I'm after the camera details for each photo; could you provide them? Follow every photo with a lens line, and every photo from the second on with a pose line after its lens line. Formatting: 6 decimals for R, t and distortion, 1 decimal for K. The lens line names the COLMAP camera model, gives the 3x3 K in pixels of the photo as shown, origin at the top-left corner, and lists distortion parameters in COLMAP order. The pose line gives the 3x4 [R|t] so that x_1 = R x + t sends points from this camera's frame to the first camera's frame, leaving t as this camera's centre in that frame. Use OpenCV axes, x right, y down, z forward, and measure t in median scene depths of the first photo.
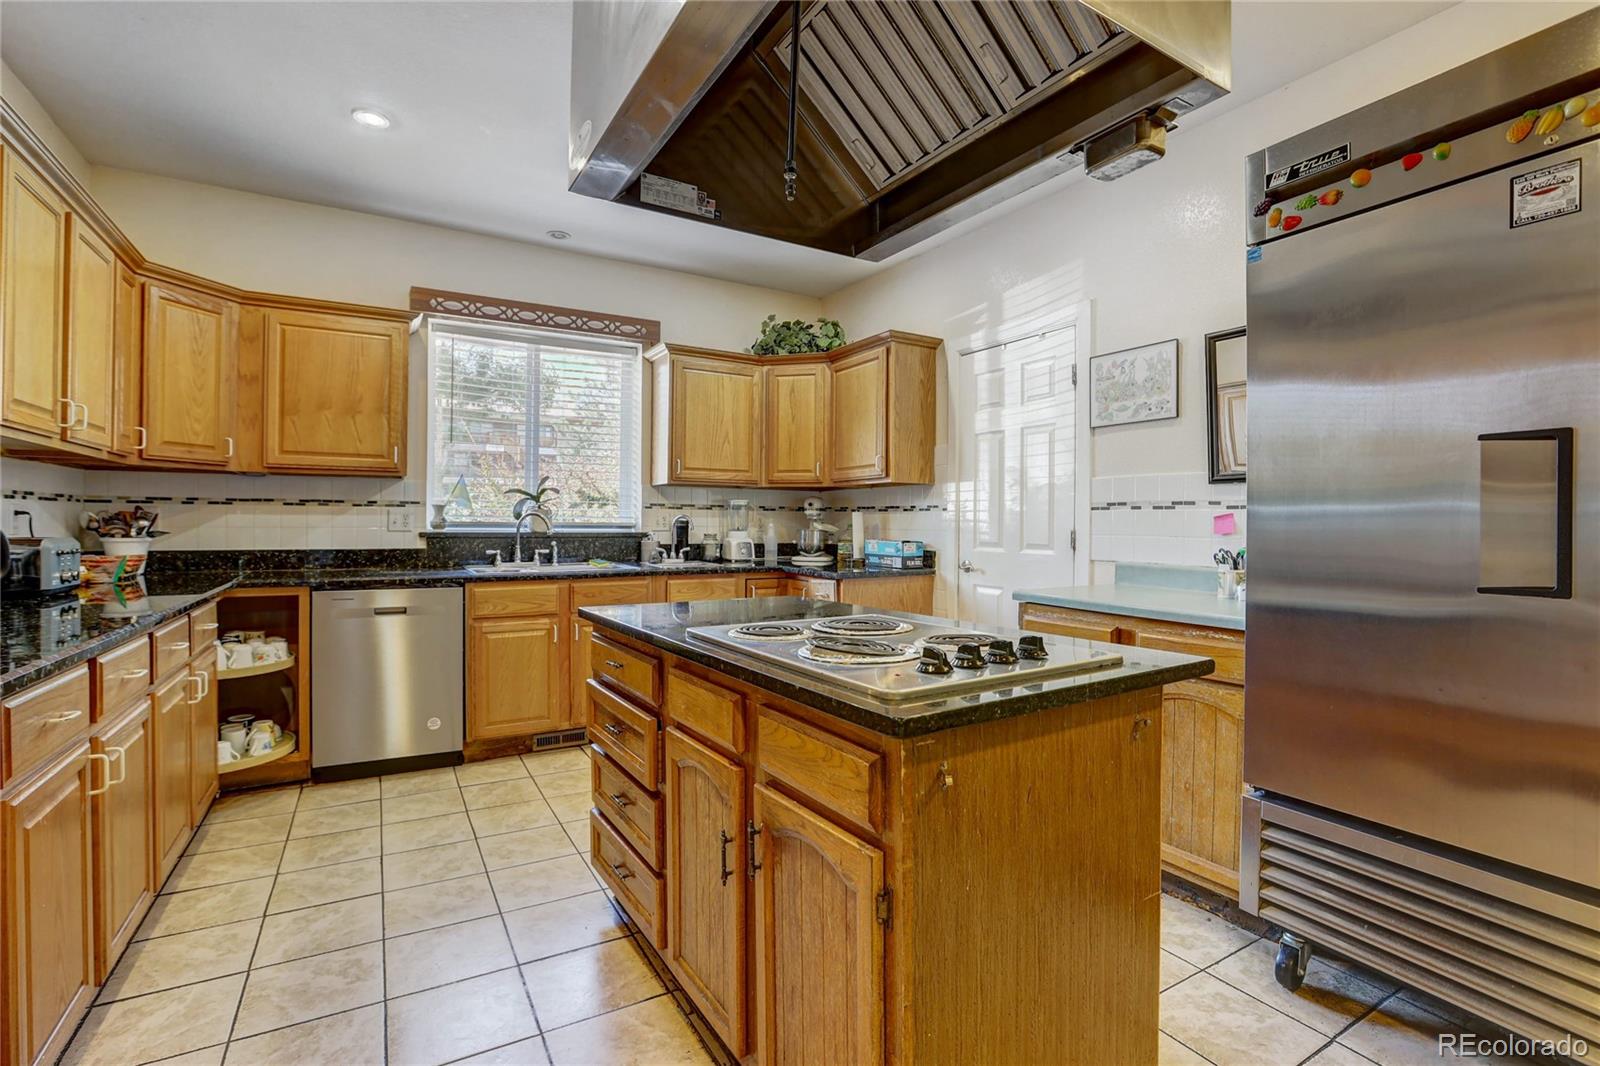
lens RADIAL K [[743.1, 0, 808.1], [0, 743.1, 521.4], [0, 0, 1]] dist [-0.060177, 0.025573]
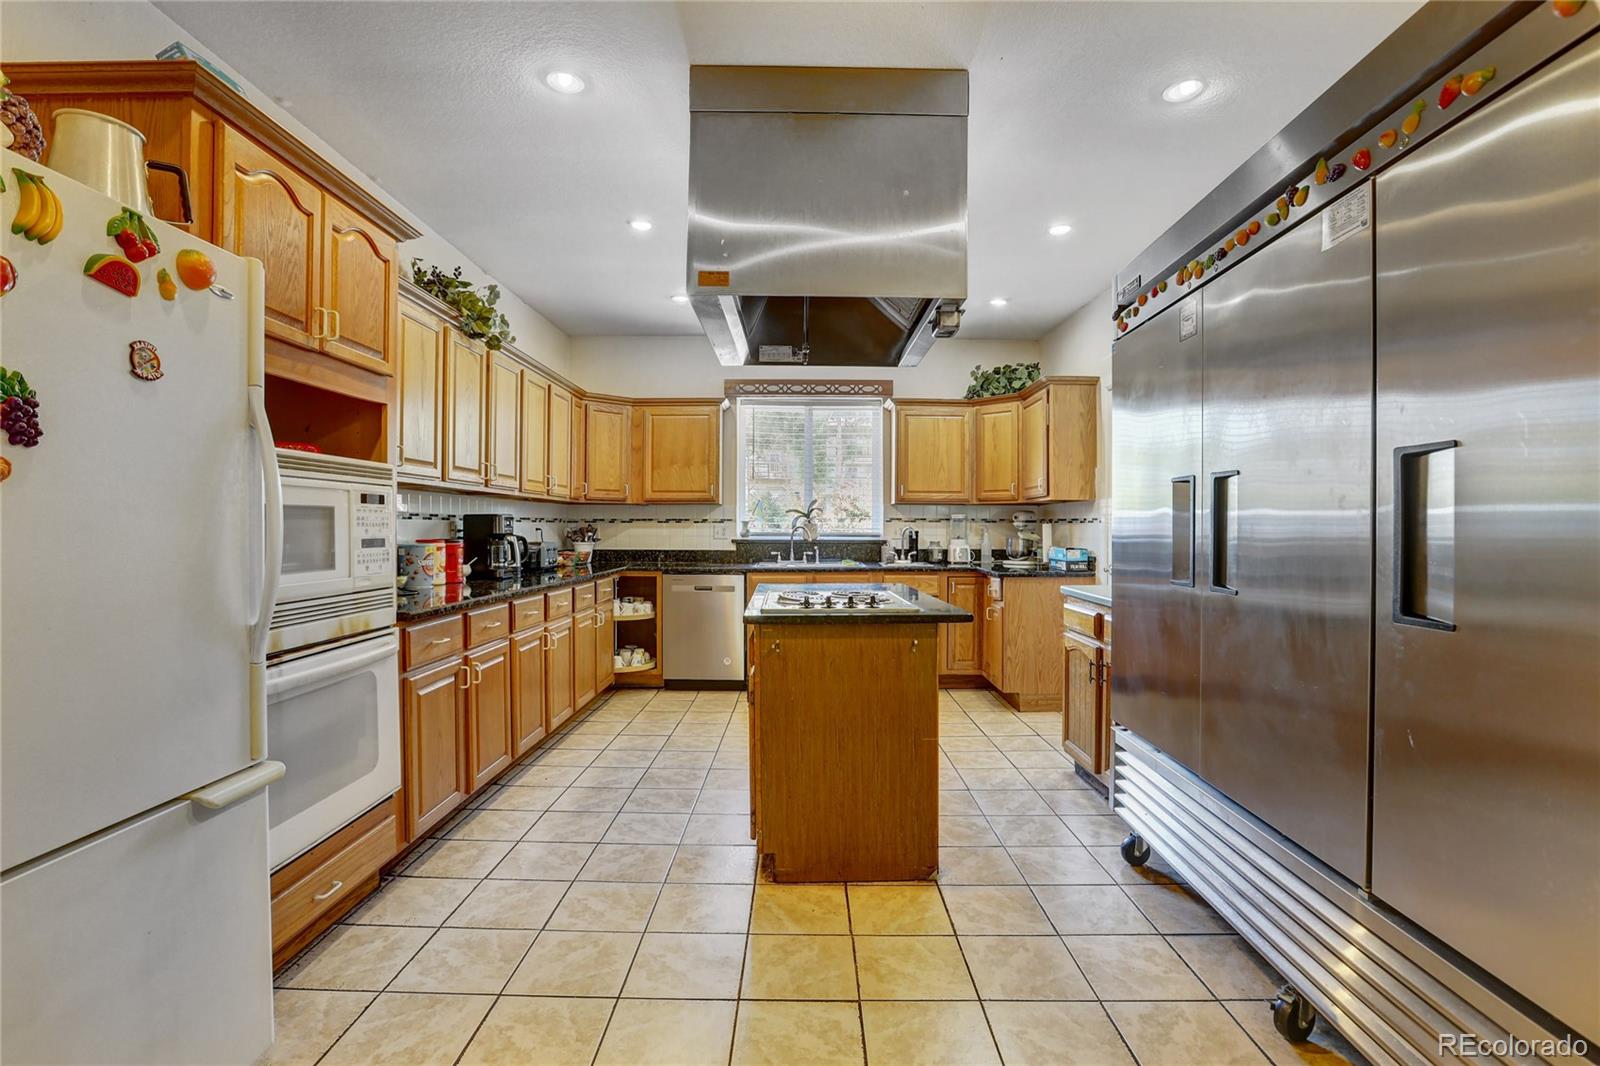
lens RADIAL K [[742.9, 0, 787.7], [0, 742.9, 523.5], [0, 0, 1]] dist [-0.063469, 0.024628]
pose [[0.852785, -0.007279, -0.522211, 0.368090], [0.004066, 0.999965, -0.007297, -0.006564], [0.522246, 0.004099, 0.852785, -0.253117]]
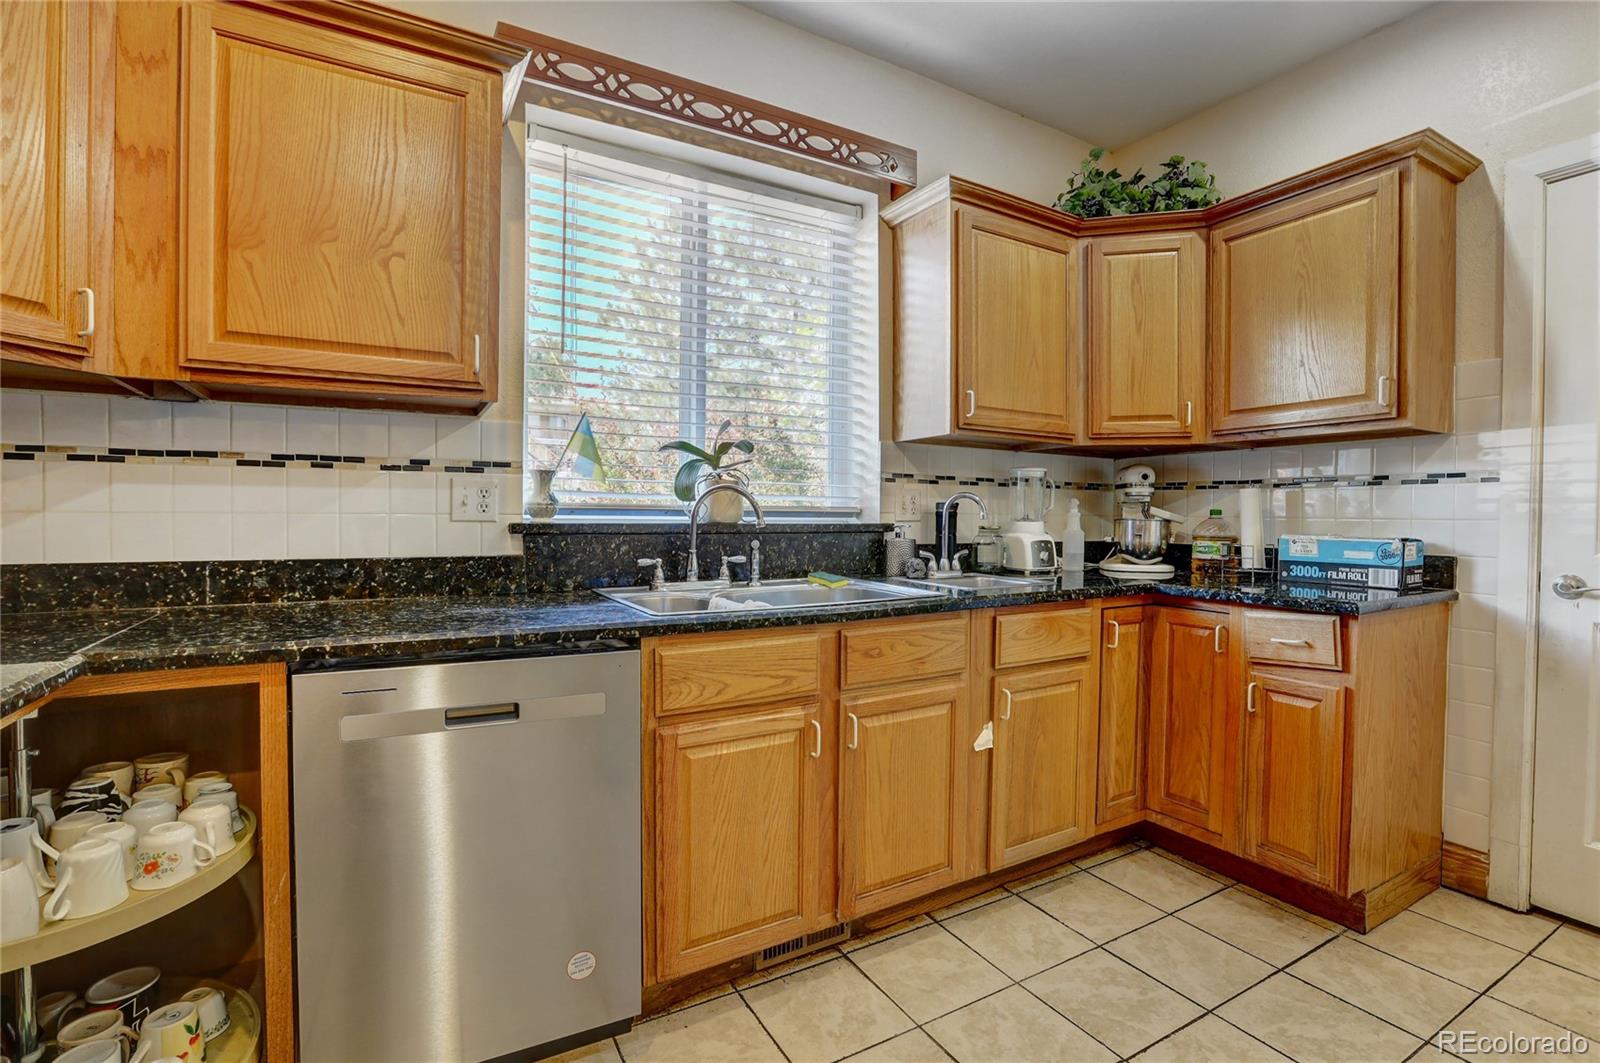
lens RADIAL K [[742.9, 0, 787.7], [0, 742.9, 522.0], [0, 0, 1]] dist [-0.063469, 0.024628]
pose [[0.999634, -0.001165, -0.027010, -0.318565], [0.001450, 0.999944, 0.010520, 0.008663], [0.026996, -0.010556, 0.999580, 0.485903]]
